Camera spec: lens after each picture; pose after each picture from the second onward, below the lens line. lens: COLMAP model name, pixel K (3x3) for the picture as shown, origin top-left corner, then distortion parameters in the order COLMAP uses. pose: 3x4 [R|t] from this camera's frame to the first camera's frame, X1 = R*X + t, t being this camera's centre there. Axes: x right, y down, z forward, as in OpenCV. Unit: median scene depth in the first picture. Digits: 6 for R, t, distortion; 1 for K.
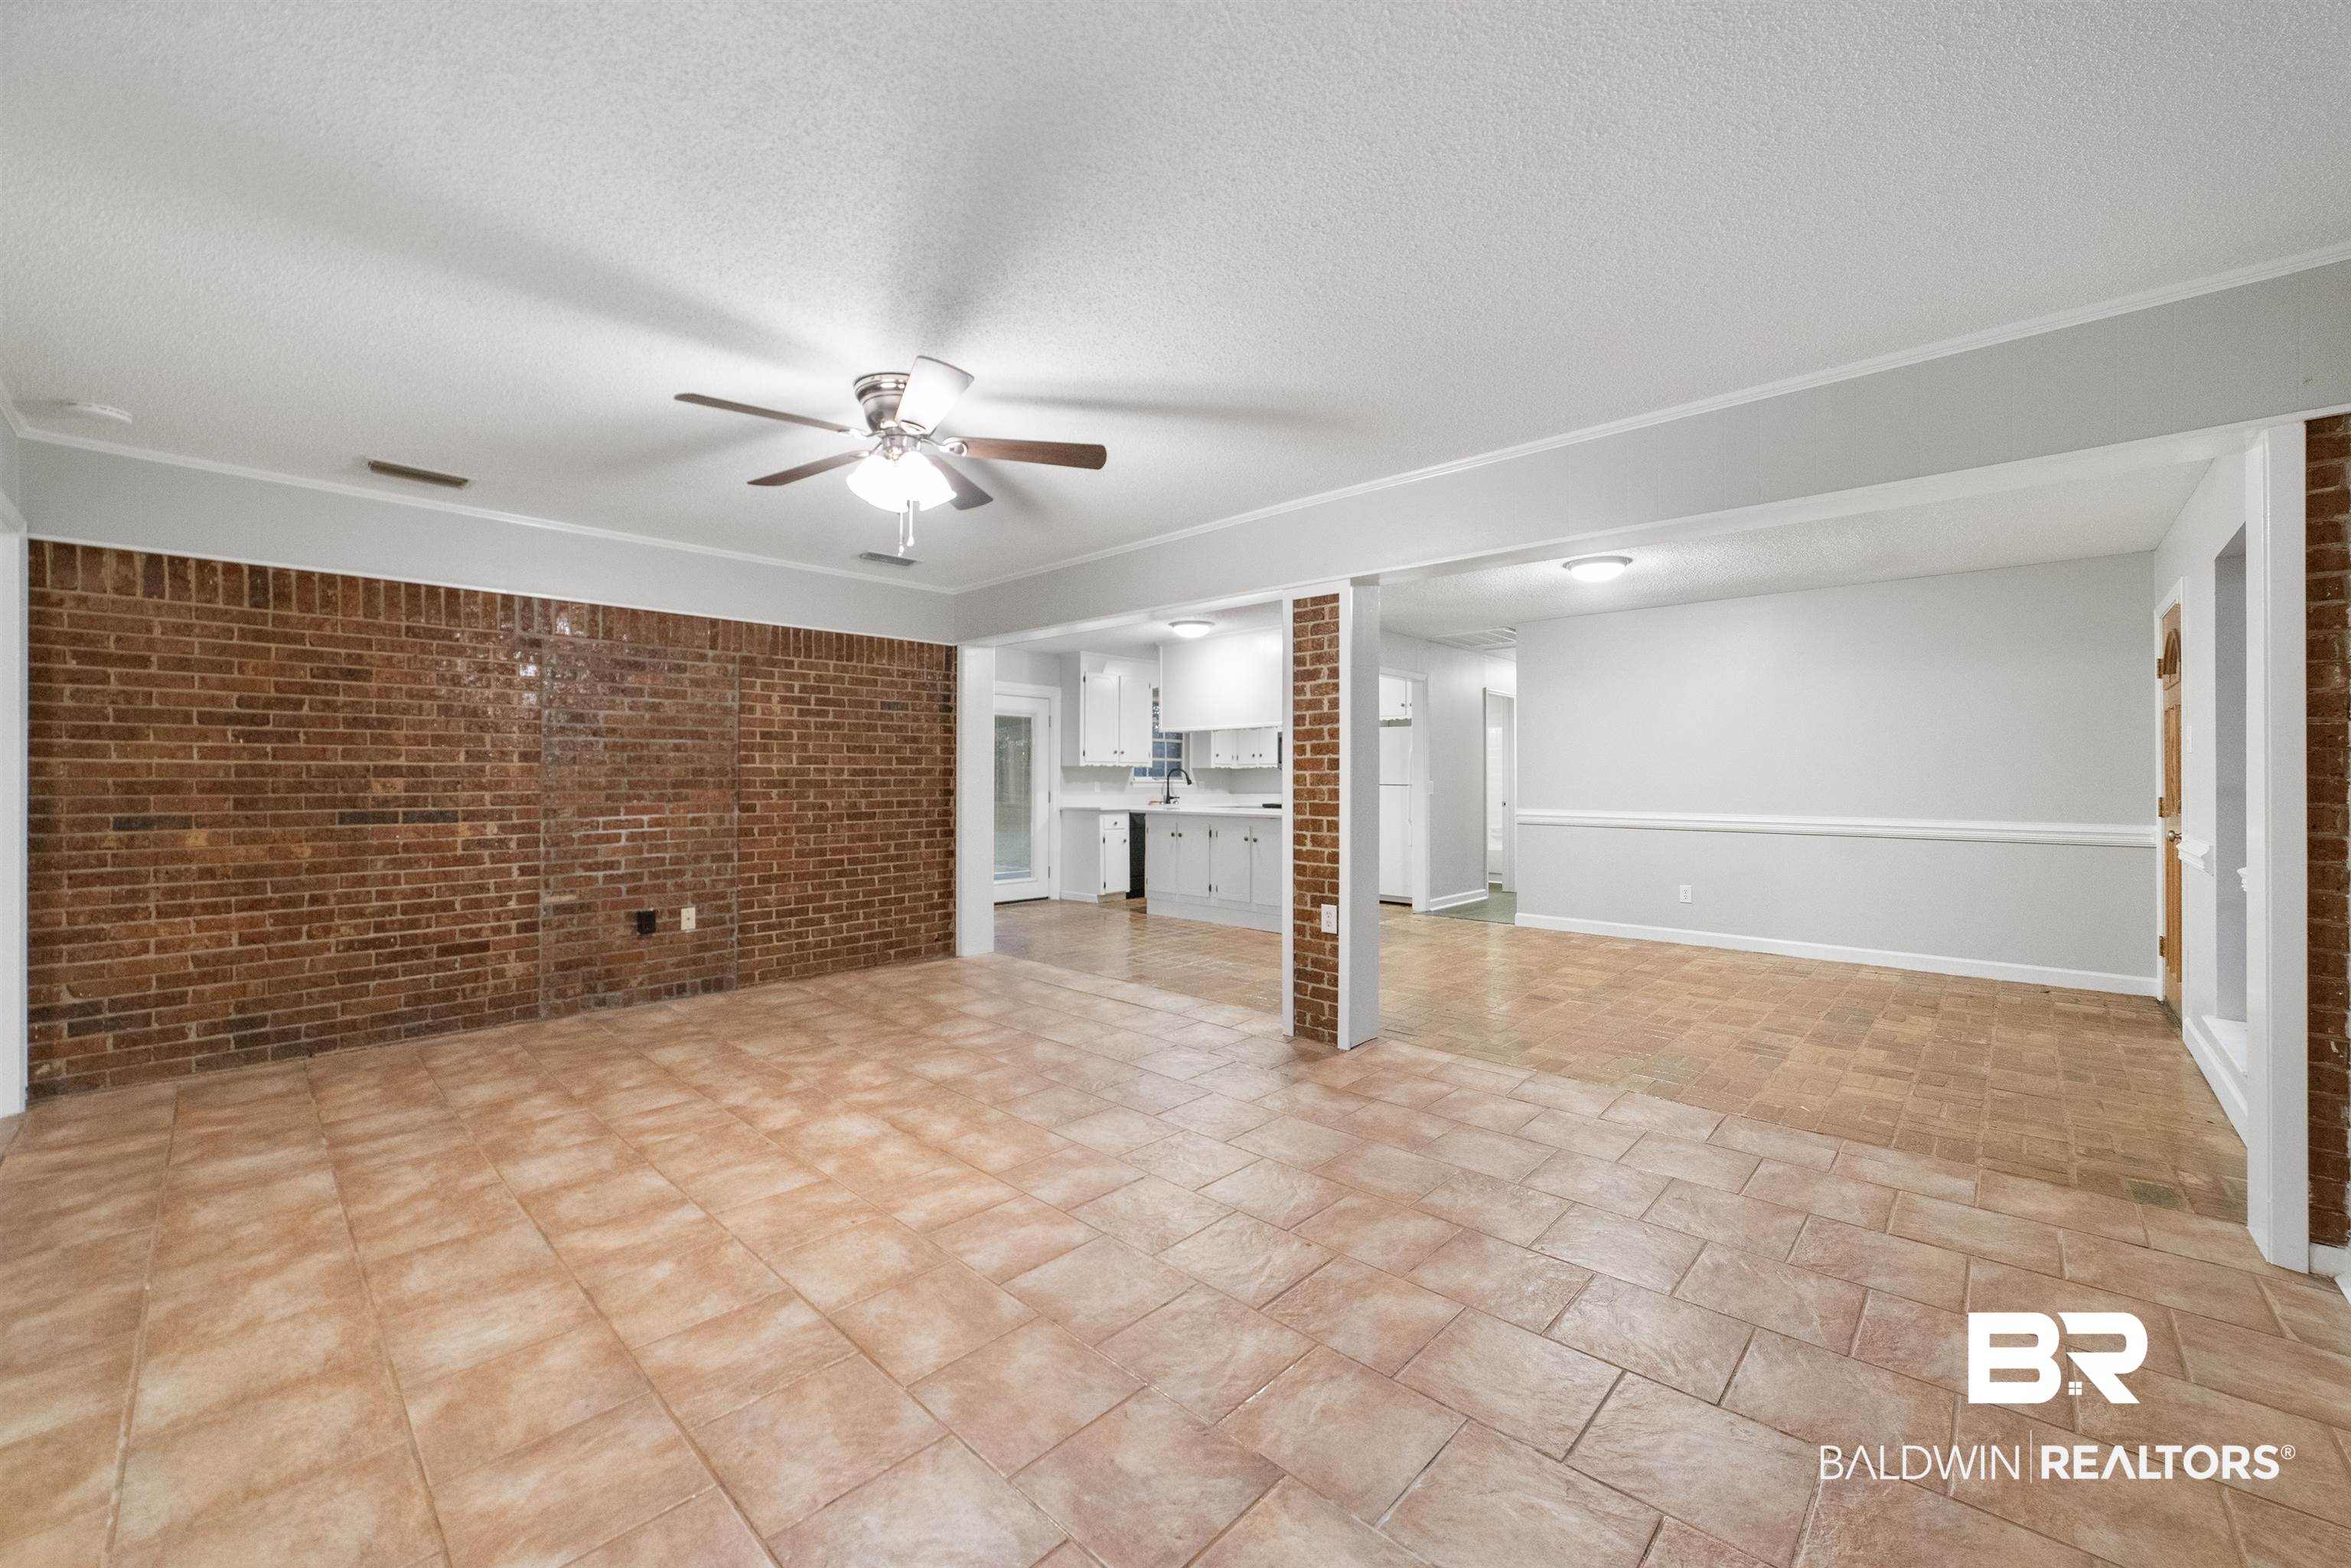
lens RADIAL K [[887.2, 0, 1175.5], [0, 887.2, 784.0], [0, 0, 1]] dist [-0.019524, 0.000046]
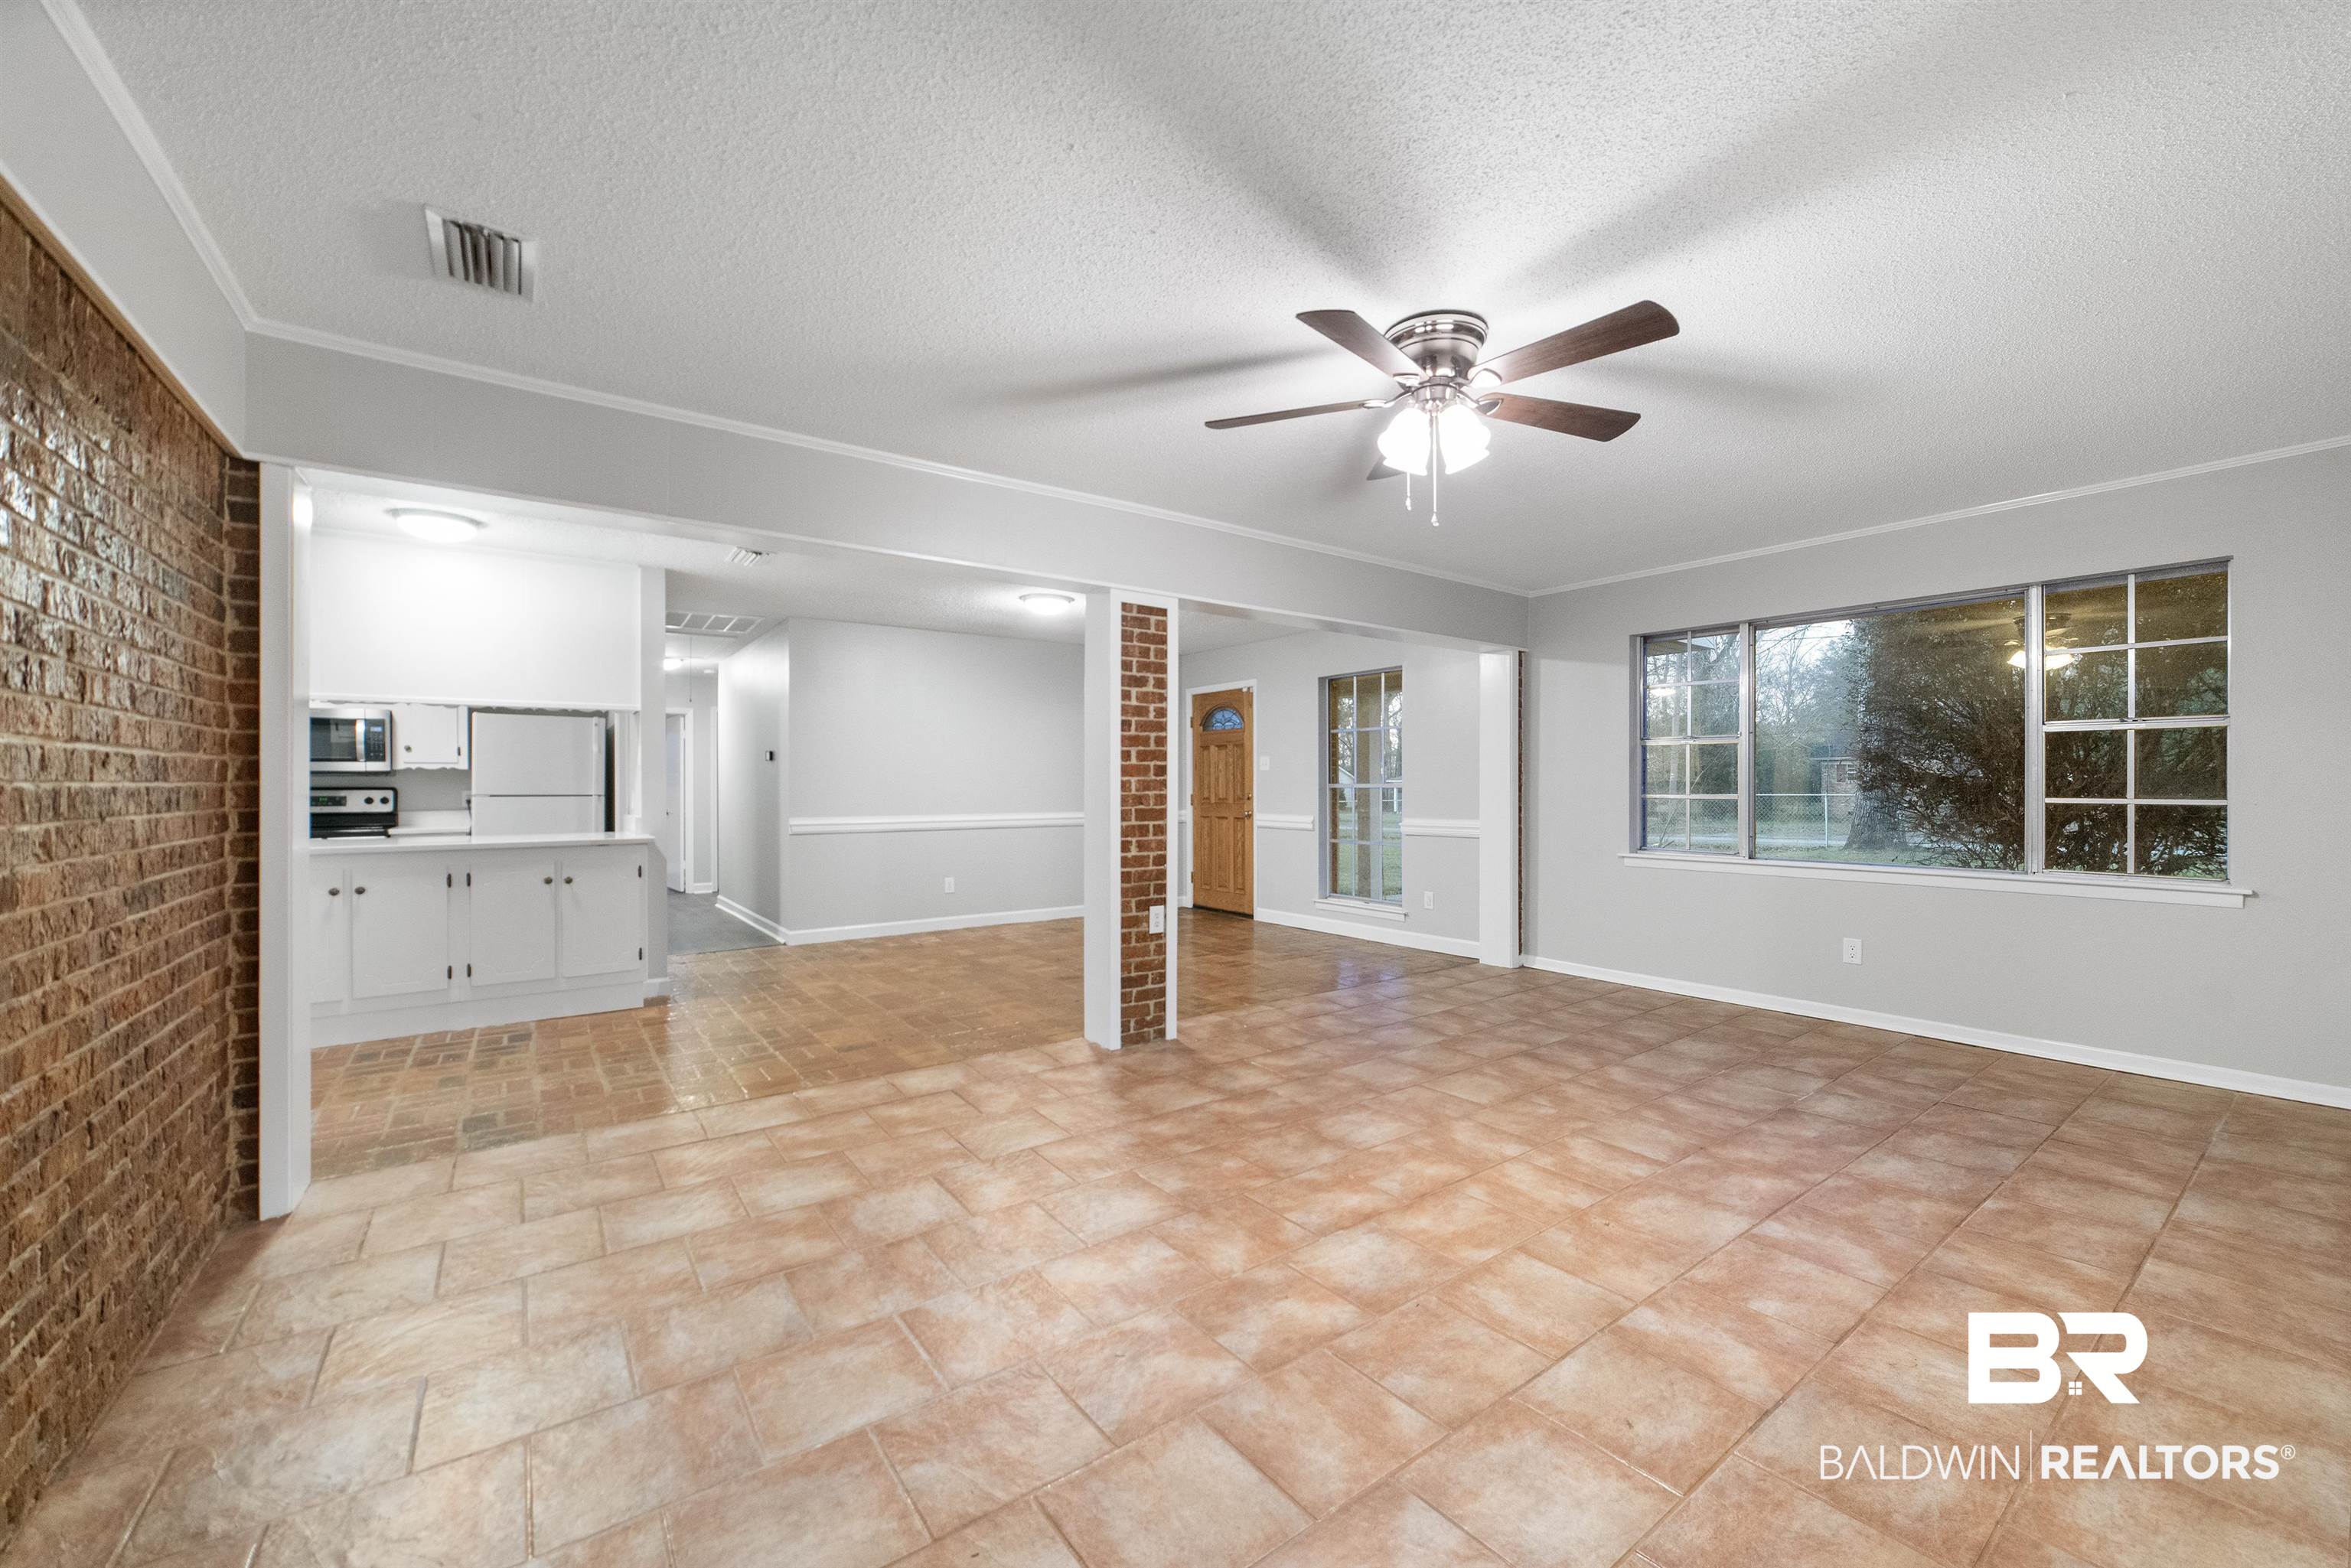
lens RADIAL K [[940.2, 0, 1175.5], [0, 940.2, 784.0], [0, 0, 1]] dist [-0.023319, 0.000056]
pose [[0.190361, -0.001448, 0.981713, -0.909912], [0.010796, 0.999942, -0.000619, -0.005643], [-0.981655, 0.010717, 0.190365, 0.774124]]
